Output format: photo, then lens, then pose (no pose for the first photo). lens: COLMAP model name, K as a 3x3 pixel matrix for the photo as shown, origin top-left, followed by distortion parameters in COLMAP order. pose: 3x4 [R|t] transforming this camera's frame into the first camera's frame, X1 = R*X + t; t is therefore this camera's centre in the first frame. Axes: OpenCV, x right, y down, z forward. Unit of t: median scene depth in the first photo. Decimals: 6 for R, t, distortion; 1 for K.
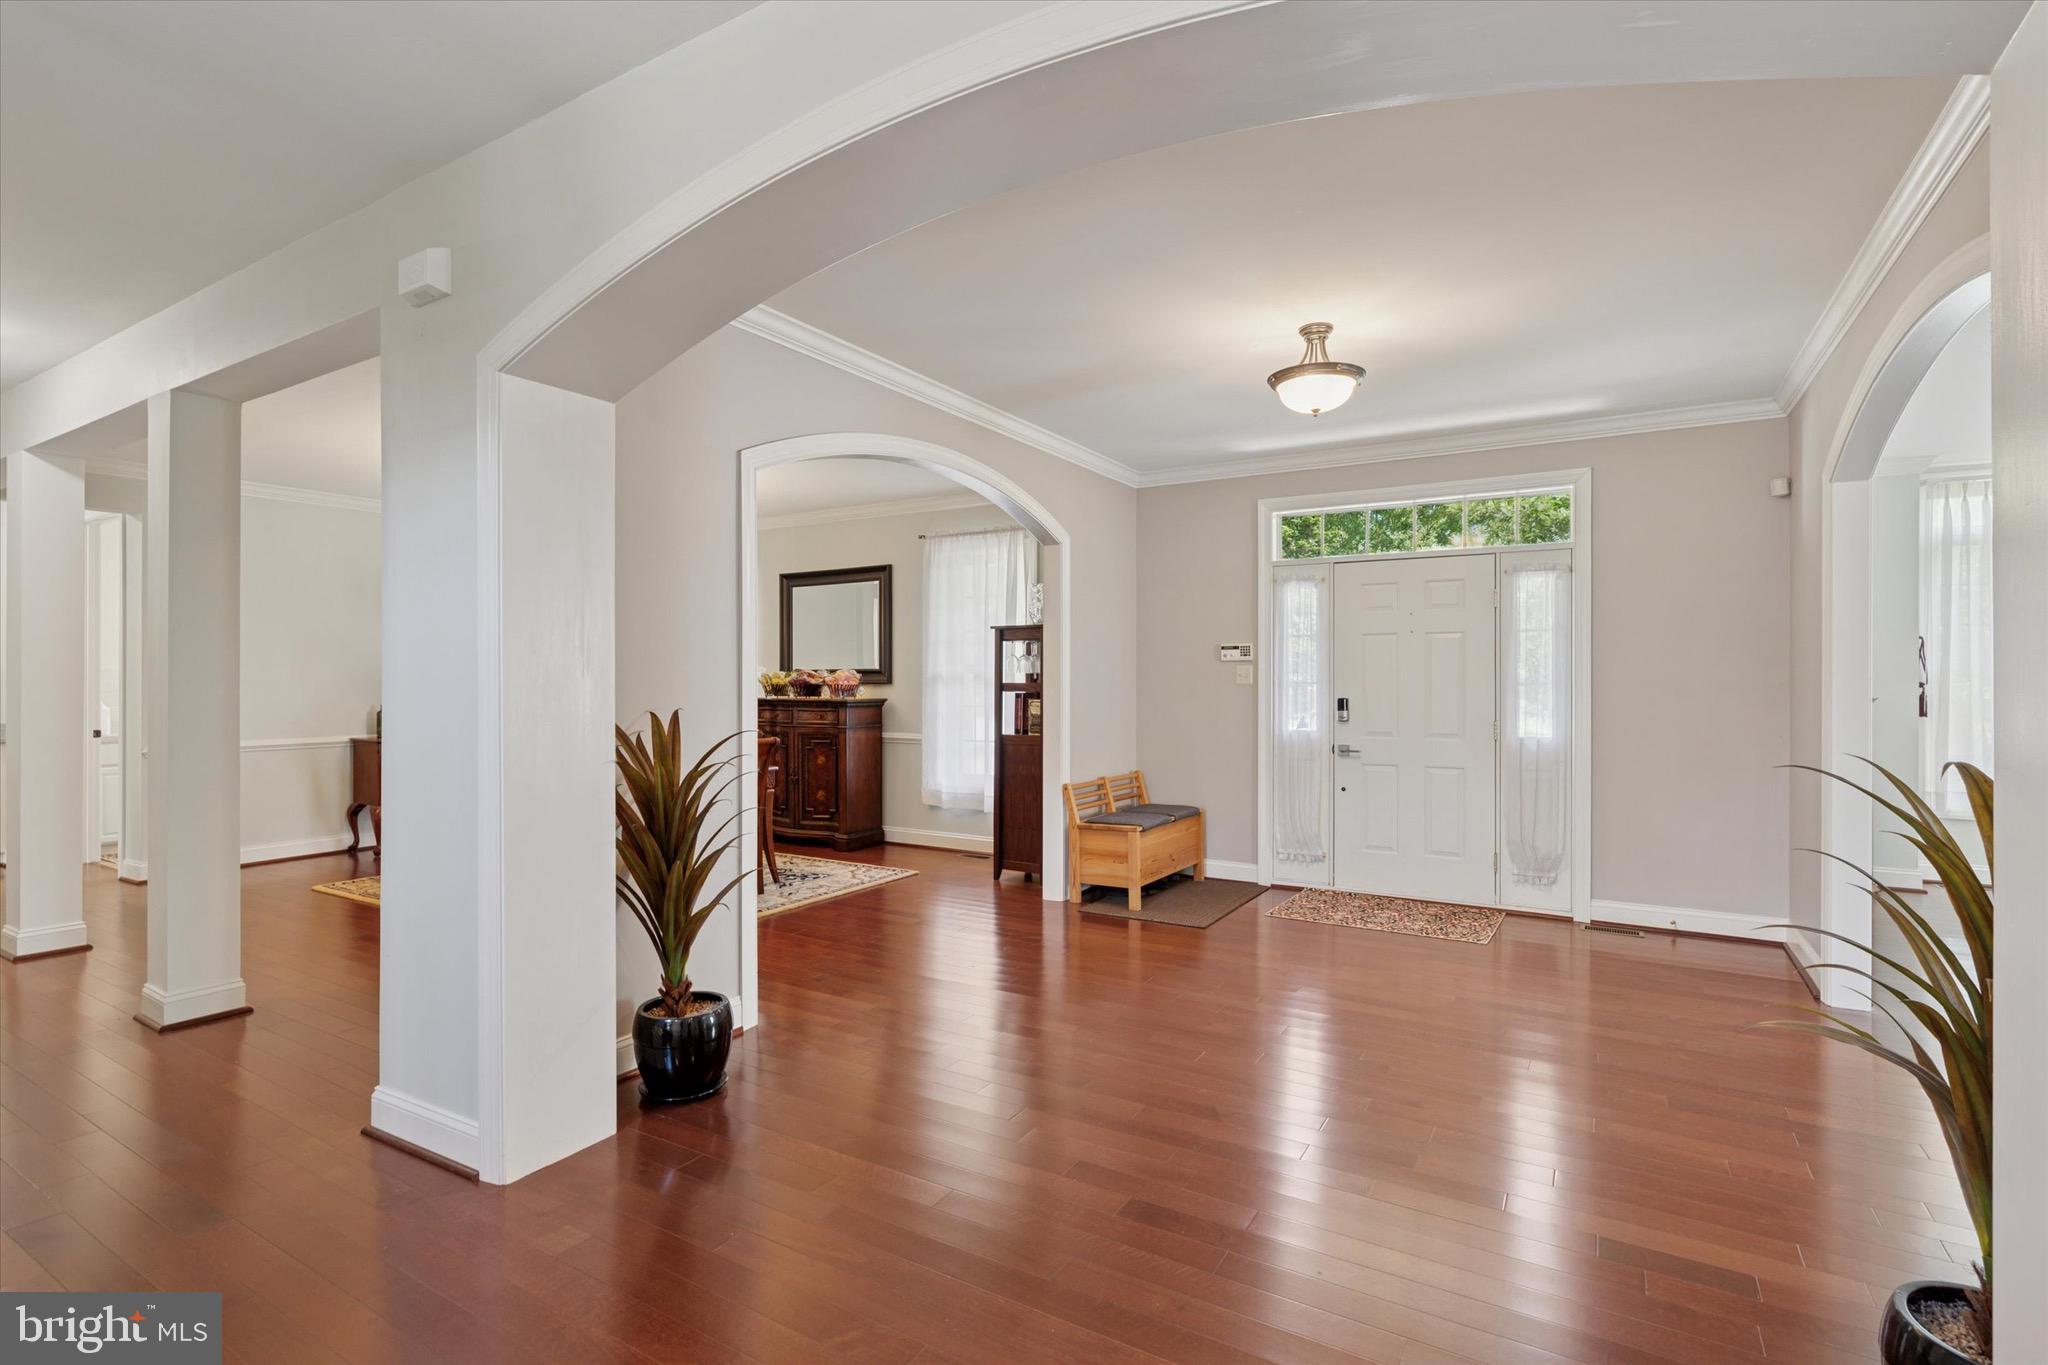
lens RADIAL K [[944.5, 0, 1031.9], [0, 944.5, 680.7], [0, 0, 1]] dist [0.000025, -0.000262]
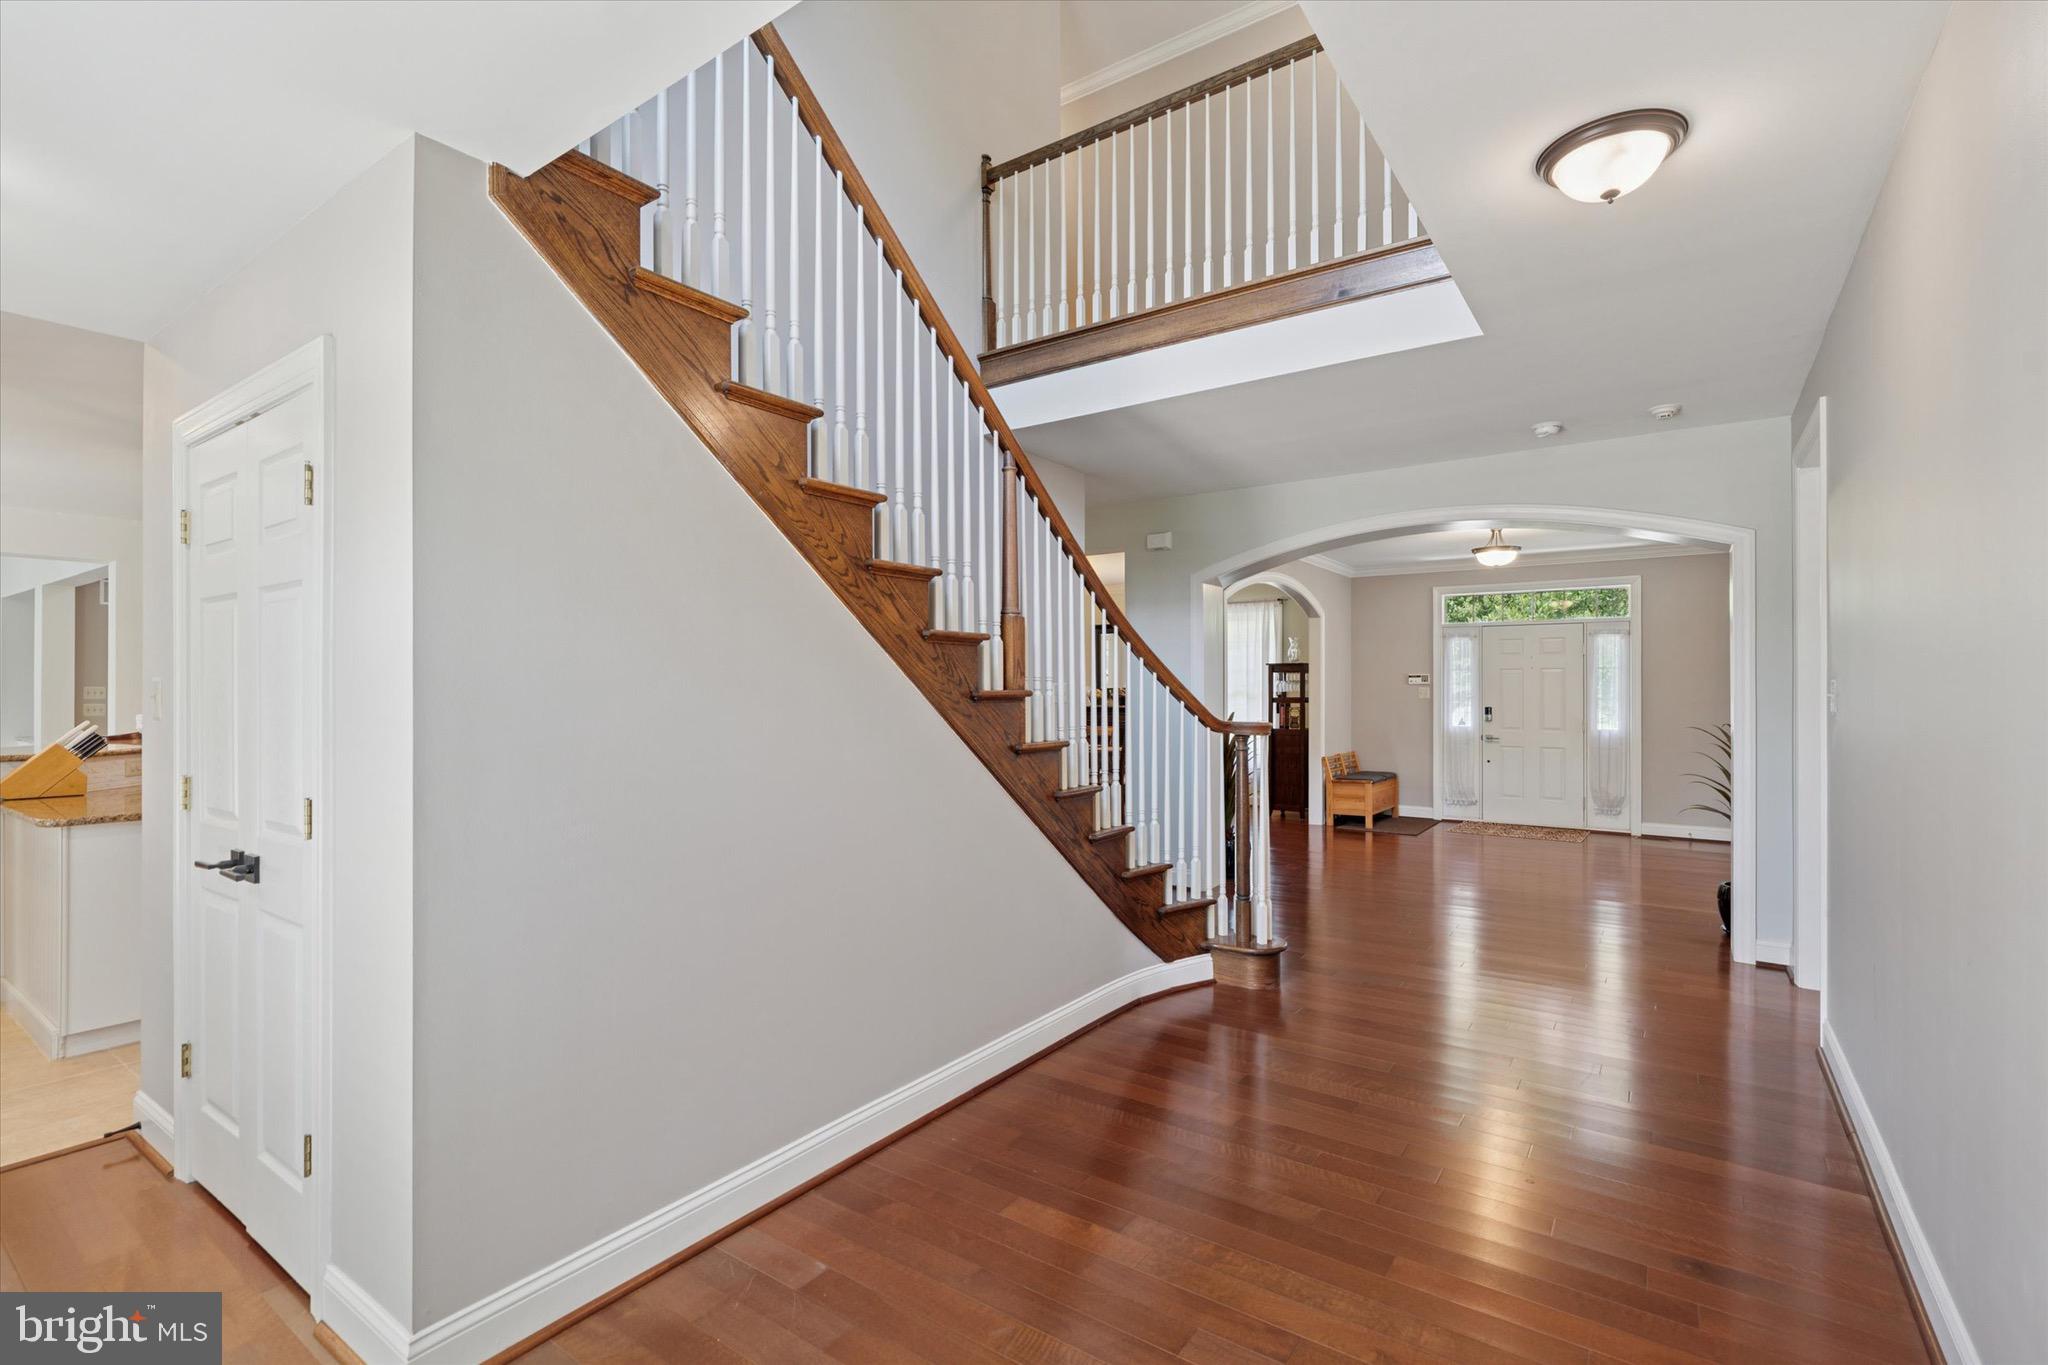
lens RADIAL K [[944.5, 0, 1006.9], [0, 944.5, 683.5], [0, 0, 1]] dist [0.000025, -0.000262]
pose [[0.997589, 0.000813, -0.069398, -0.418047], [-0.001136, 0.999989, -0.004614, -0.015258], [0.069393, 0.004682, 0.997578, -0.753067]]
